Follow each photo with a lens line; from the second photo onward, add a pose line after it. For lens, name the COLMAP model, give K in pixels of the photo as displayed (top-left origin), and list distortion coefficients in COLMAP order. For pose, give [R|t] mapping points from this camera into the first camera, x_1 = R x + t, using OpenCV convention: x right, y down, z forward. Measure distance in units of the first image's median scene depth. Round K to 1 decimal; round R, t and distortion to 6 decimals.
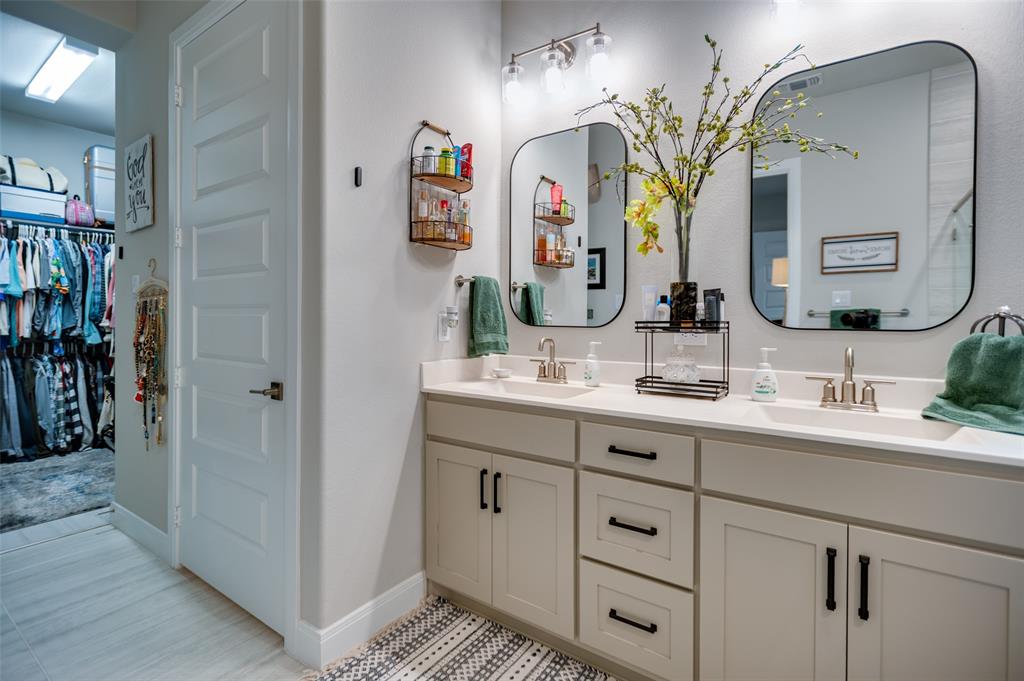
lens RADIAL K [[485.9, 0, 500.6], [0, 485.9, 325.3], [0, 0, 1]] dist [0.002196, -0.002441]
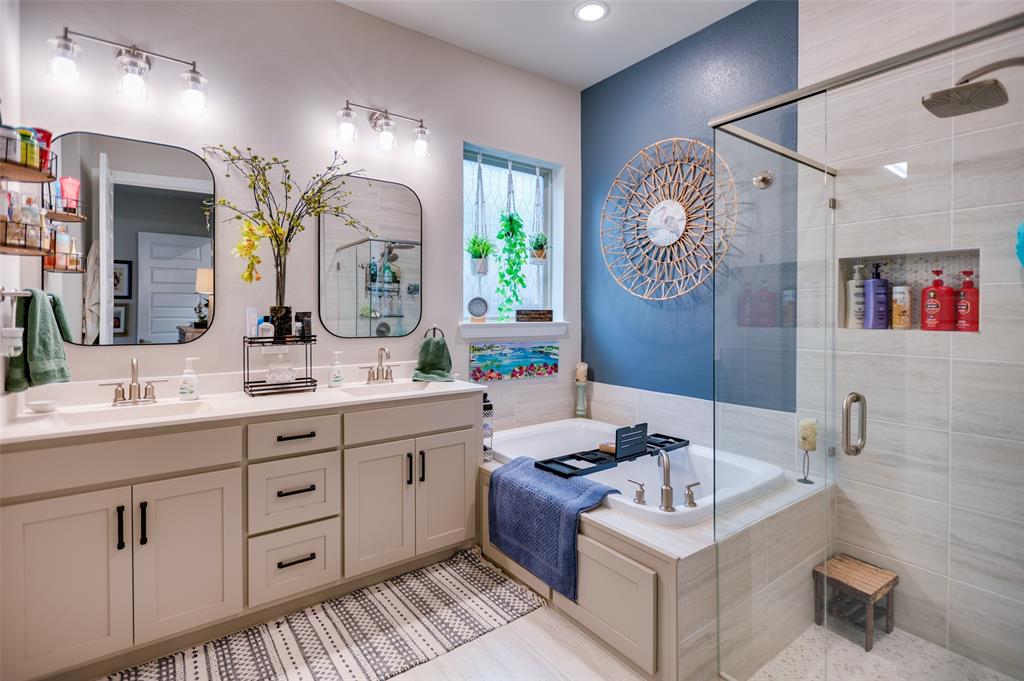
lens RADIAL K [[485.9, 0, 514.8], [0, 485.9, 317.3], [0, 0, 1]] dist [0.002196, -0.002441]
pose [[0.312037, -0.012410, 0.949989, -0.678595], [0.012757, 0.999879, 0.008871, -0.062633], [-0.949984, 0.009350, 0.312157, -0.005514]]
